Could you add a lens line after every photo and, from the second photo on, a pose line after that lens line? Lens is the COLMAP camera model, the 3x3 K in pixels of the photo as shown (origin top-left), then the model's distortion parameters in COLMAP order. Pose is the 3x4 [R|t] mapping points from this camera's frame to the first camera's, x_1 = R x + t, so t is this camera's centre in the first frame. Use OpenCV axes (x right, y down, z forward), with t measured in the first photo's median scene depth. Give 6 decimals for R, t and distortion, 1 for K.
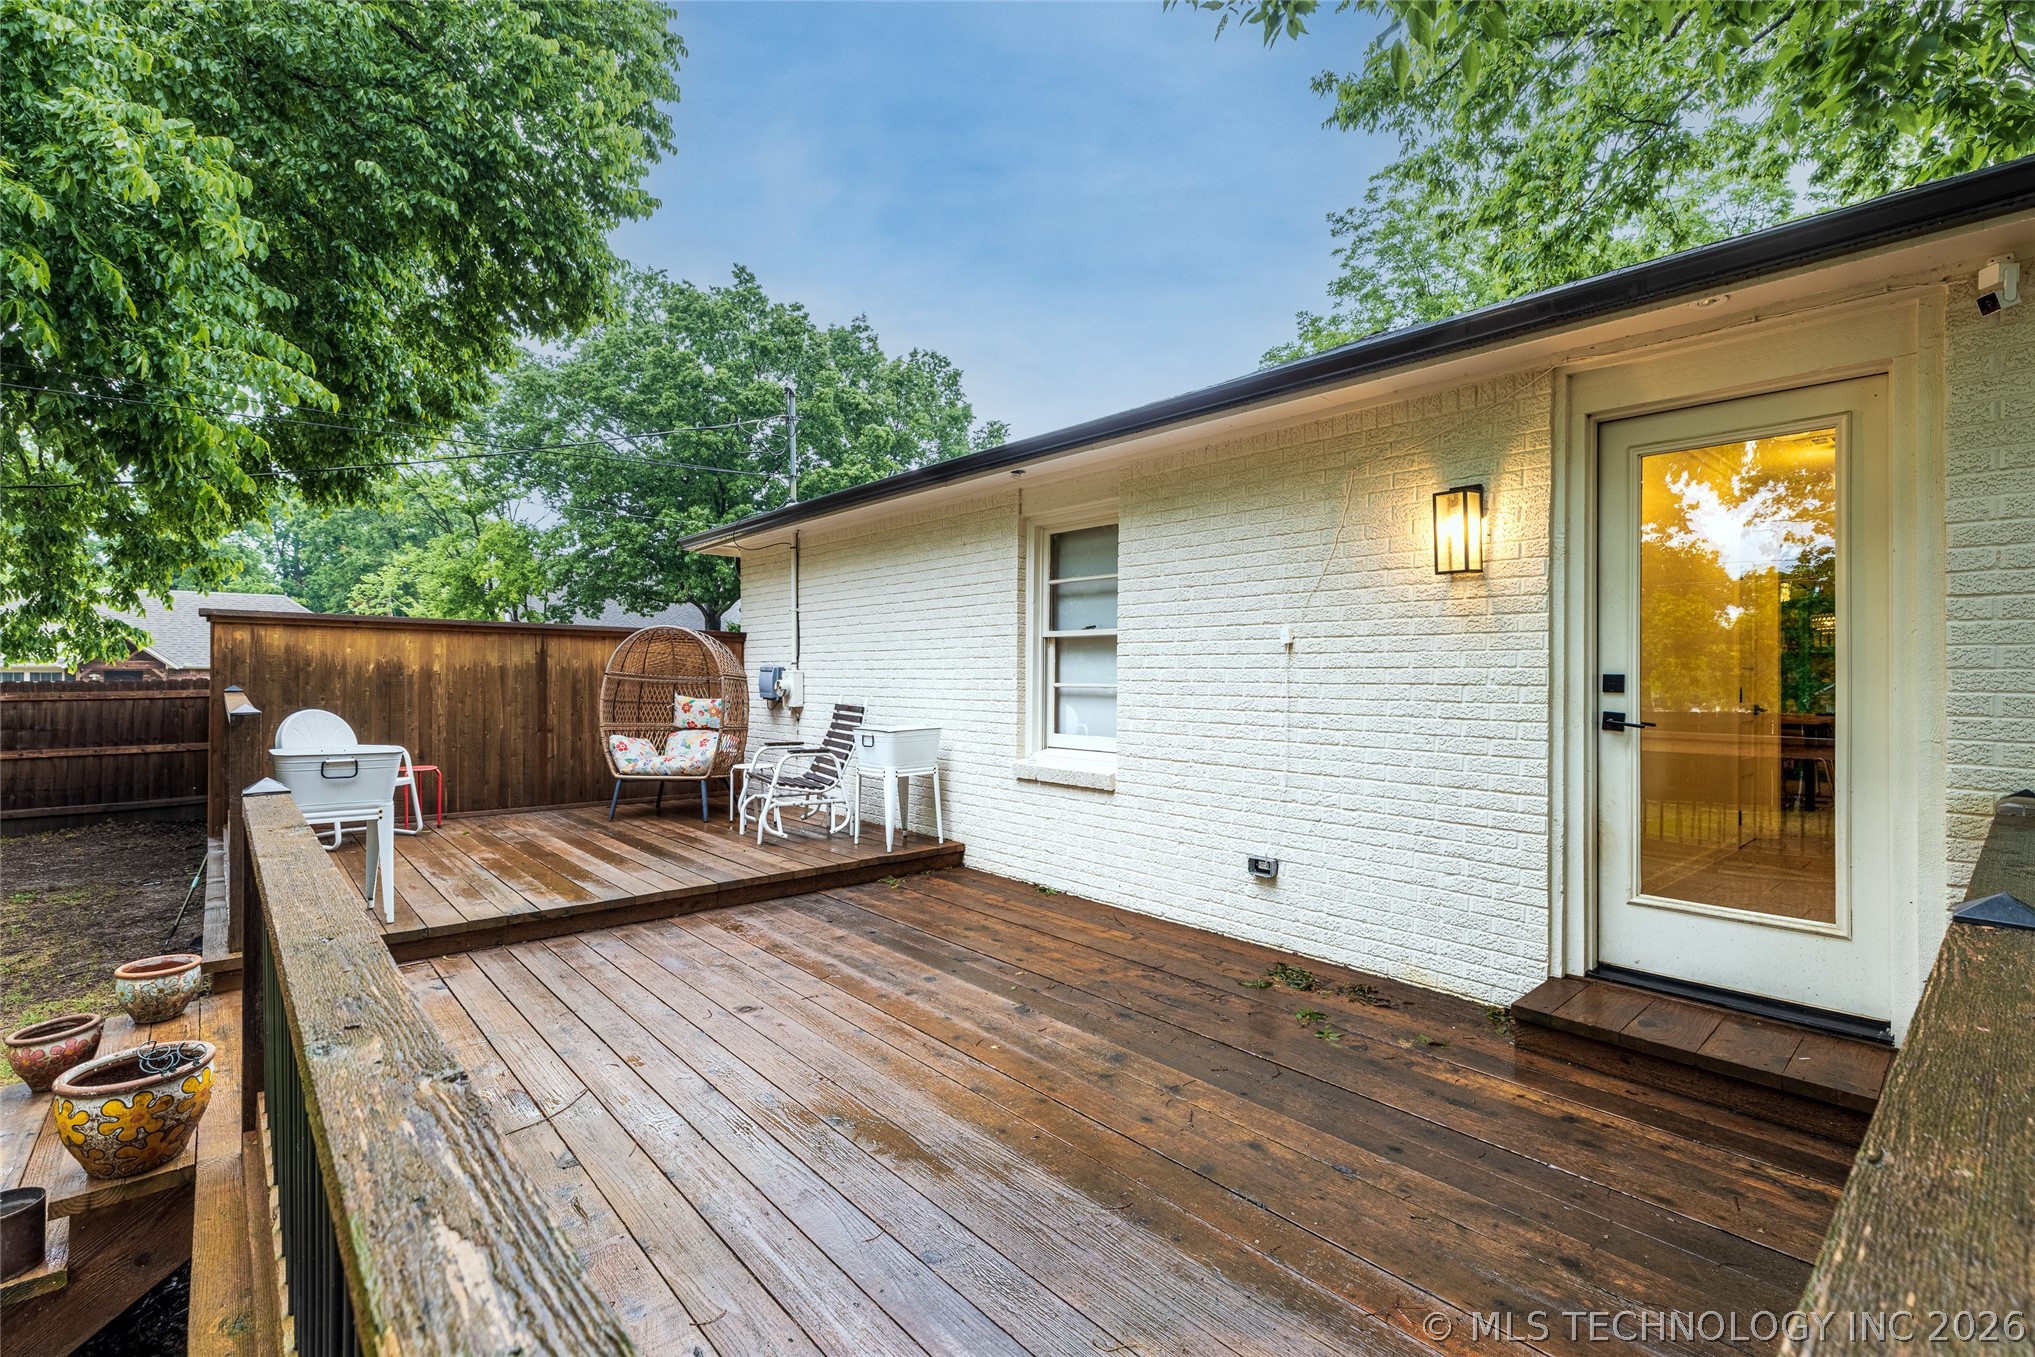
lens RADIAL K [[904.3, 0, 1012.3], [0, 904.3, 676.4], [0, 0, 1]] dist [0.004296, -0.000829]
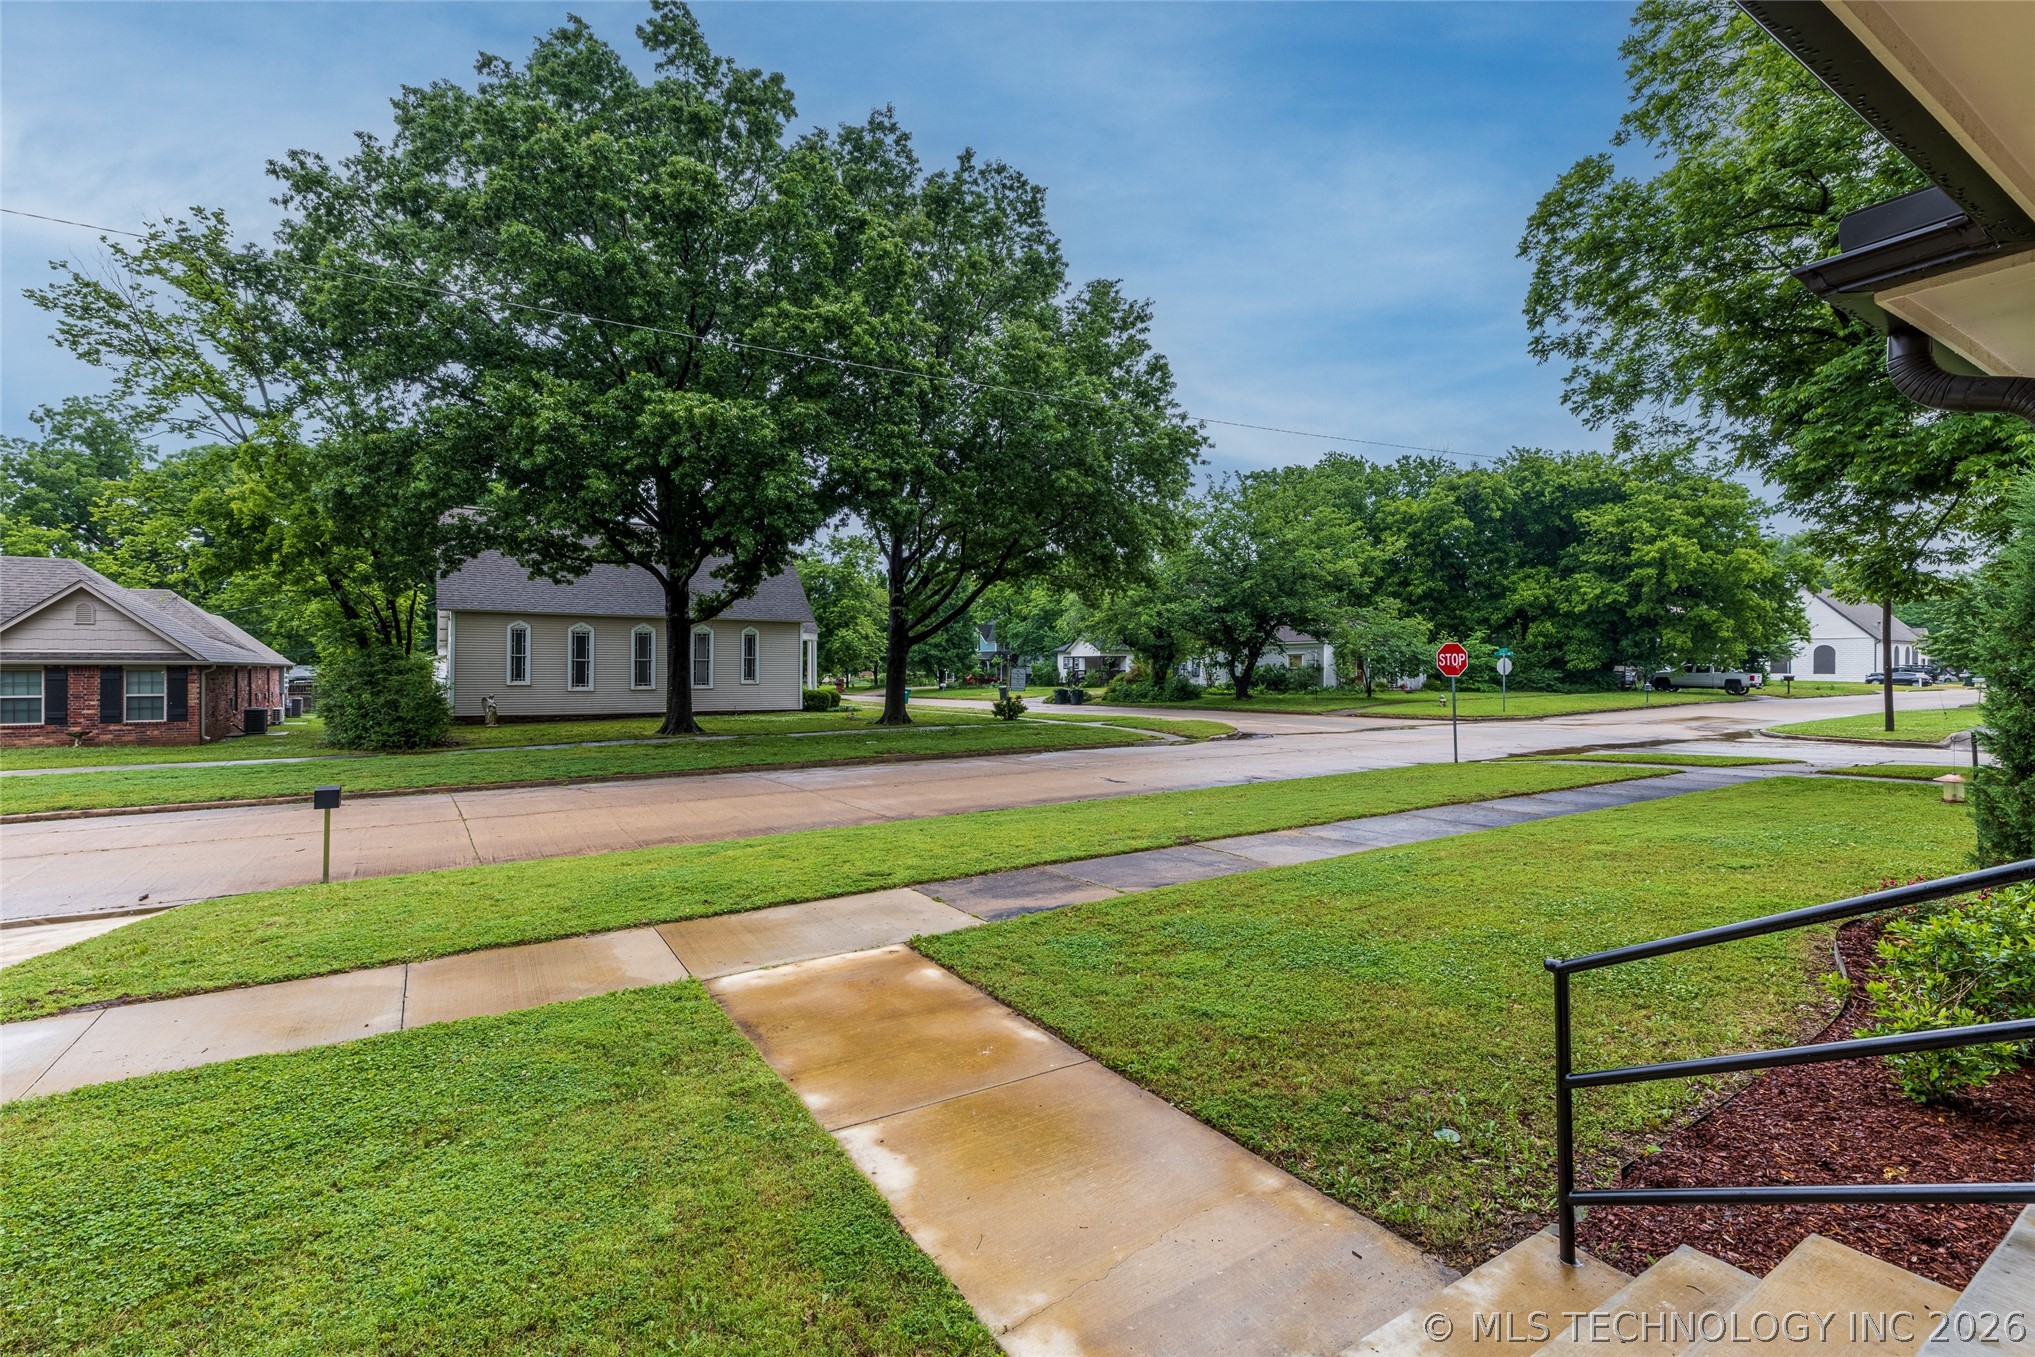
lens RADIAL K [[904.3, 0, 1029.2], [0, 904.3, 658.5], [0, 0, 1]] dist [0.004296, -0.000829]
pose [[0.990964, -0.001937, -0.134112, 0.107706], [-0.000119, 0.999883, -0.015319, -0.013569], [0.134126, 0.015197, 0.990848, 2.410169]]
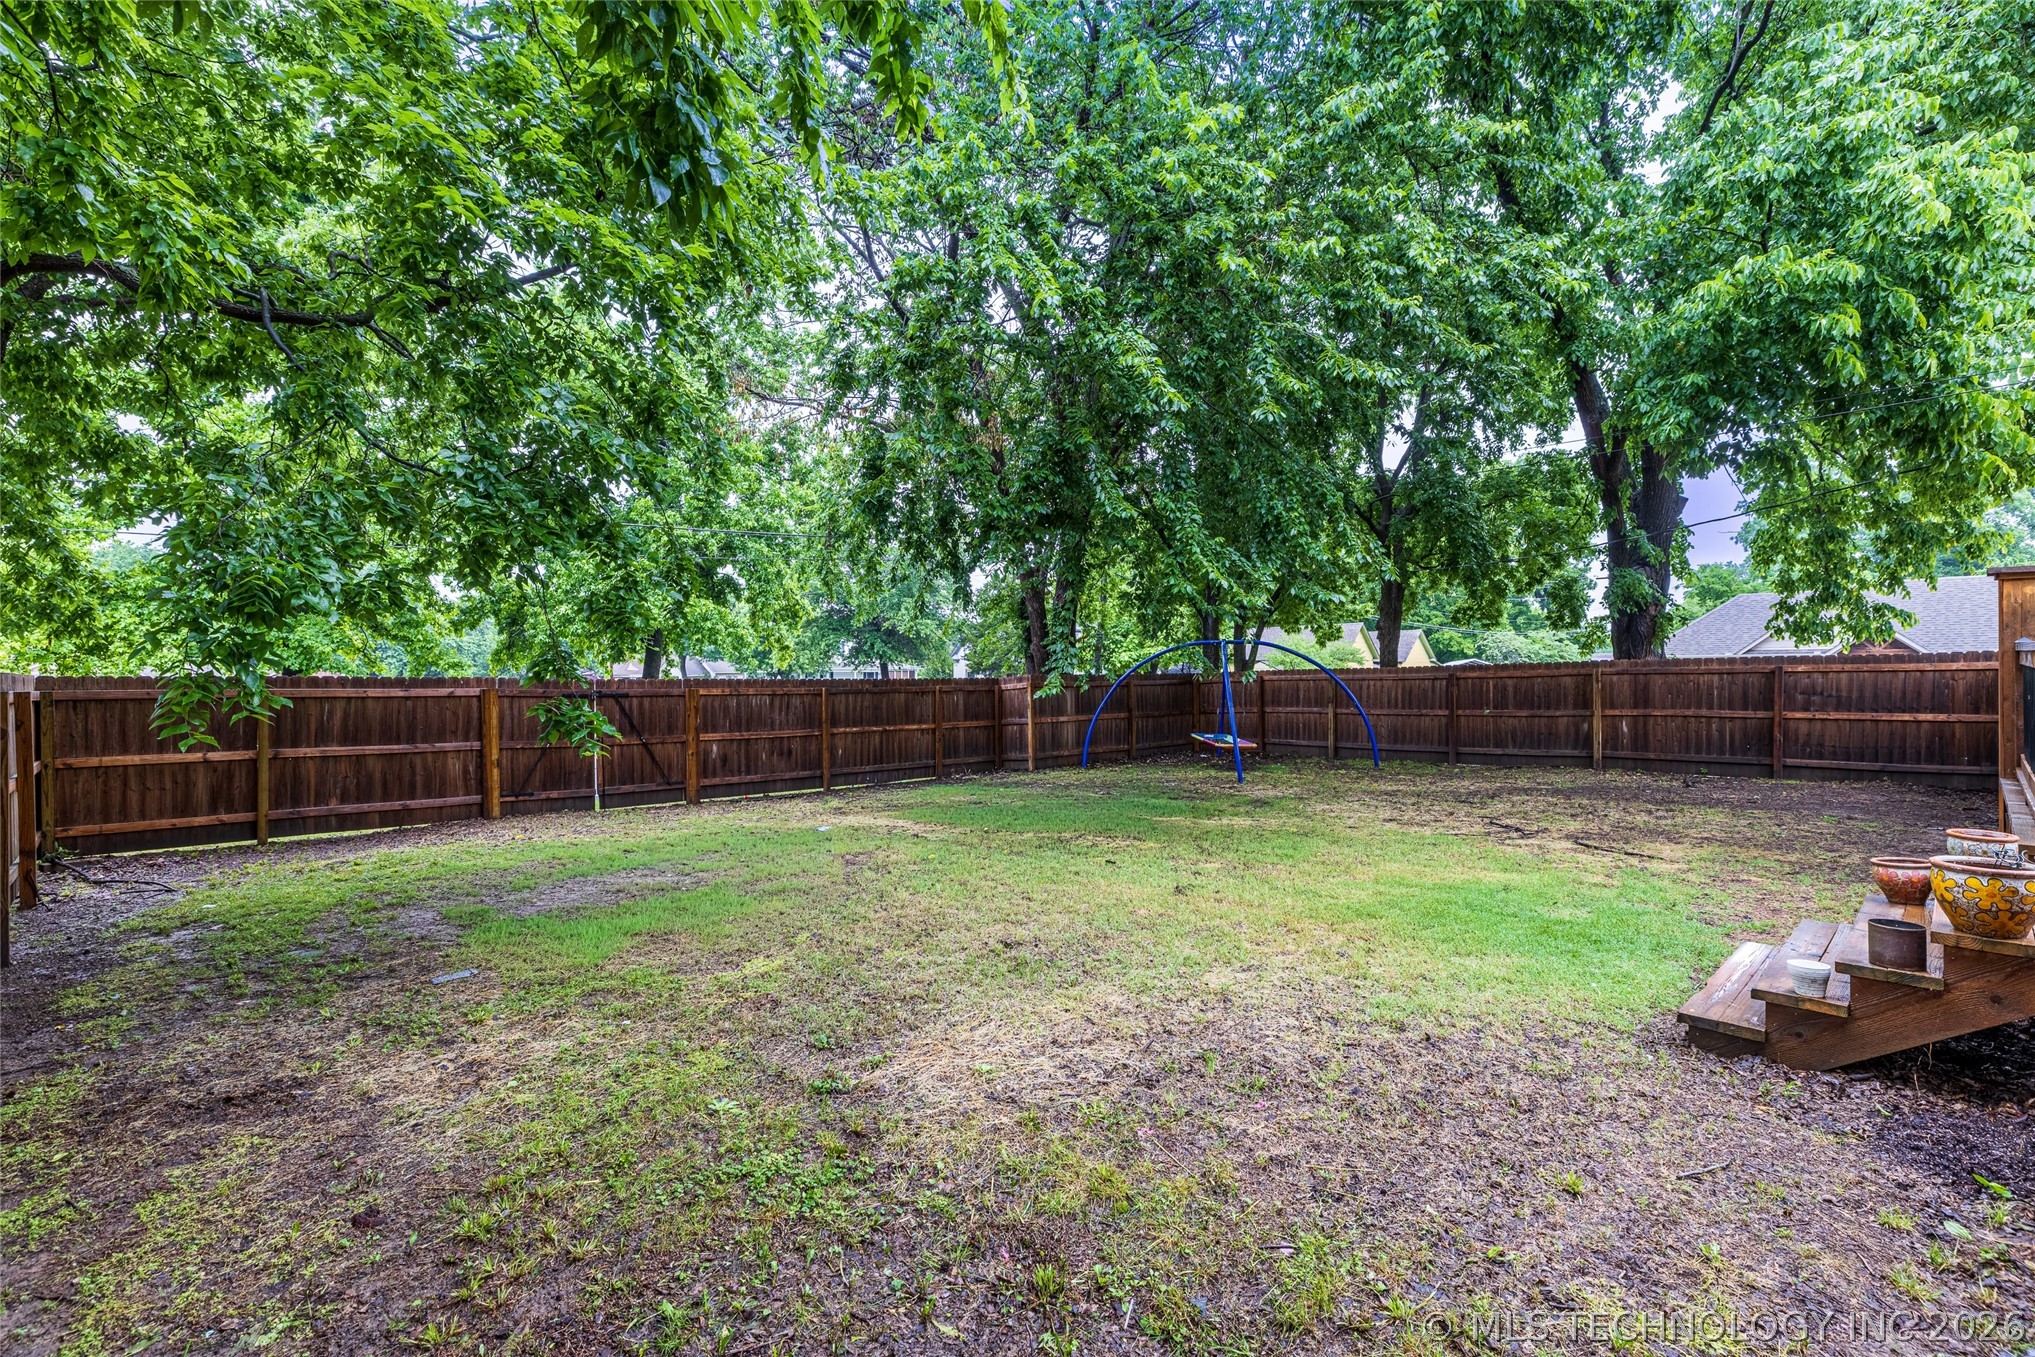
lens RADIAL K [[904.3, 0, 1024.3], [0, 904.3, 664.4], [0, 0, 1]] dist [0.004296, -0.000829]
pose [[0.045986, -0.010115, -0.998891, 0.126870], [0.001901, 0.999948, -0.010038, 0.043002], [0.998940, -0.001437, 0.046003, -0.187084]]
